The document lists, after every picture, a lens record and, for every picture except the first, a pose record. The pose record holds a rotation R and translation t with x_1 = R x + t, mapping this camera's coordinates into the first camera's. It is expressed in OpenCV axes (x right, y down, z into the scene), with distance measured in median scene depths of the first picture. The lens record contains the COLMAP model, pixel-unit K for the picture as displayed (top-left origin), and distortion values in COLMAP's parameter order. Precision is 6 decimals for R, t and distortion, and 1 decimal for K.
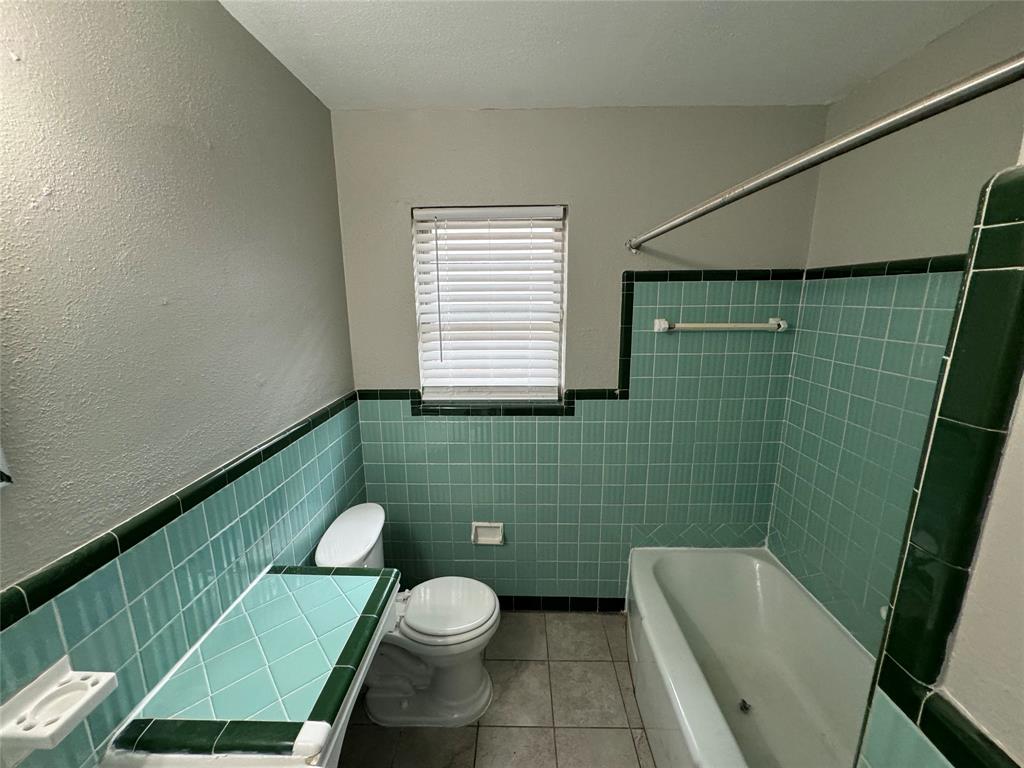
lens RADIAL K [[408.0, 0, 512.0], [0, 408.0, 384.0], [0, 0, 1]] dist [-0.002367, -0.000441]
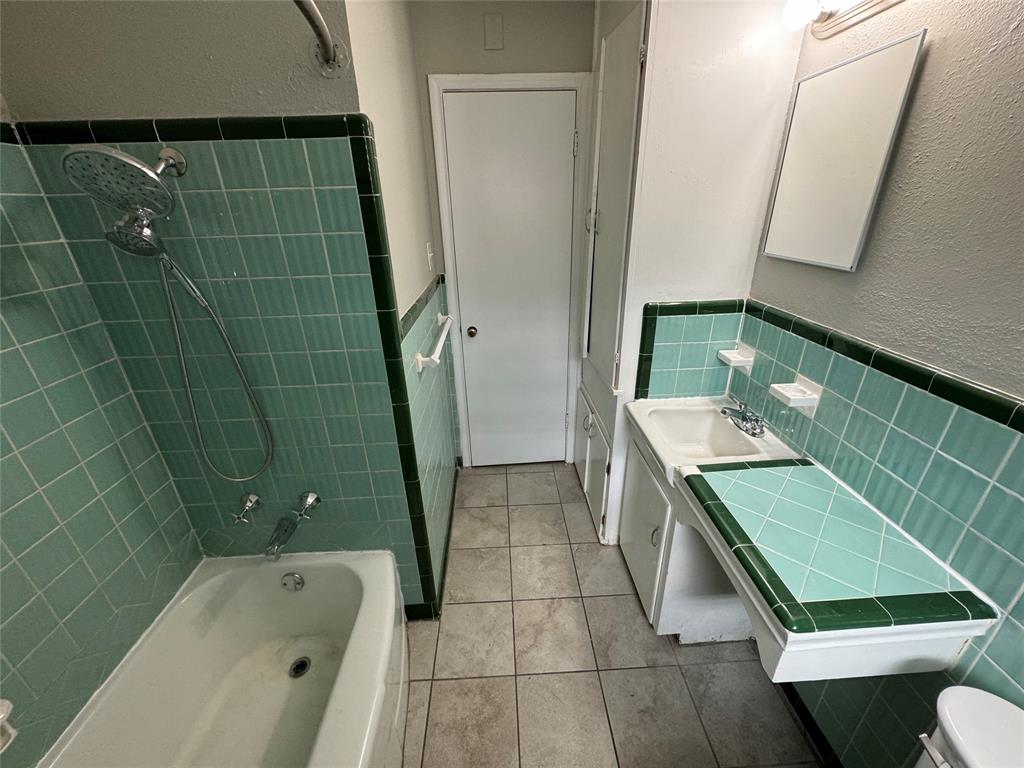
lens RADIAL K [[408.0, 0, 512.0], [0, 408.0, 384.0], [0, 0, 1]] dist [-0.002367, -0.000441]
pose [[-0.998143, 0.044575, -0.041520, 0.217193], [0.011624, 0.808437, 0.588468, -0.296137], [0.059797, 0.586892, -0.807454, 1.921826]]
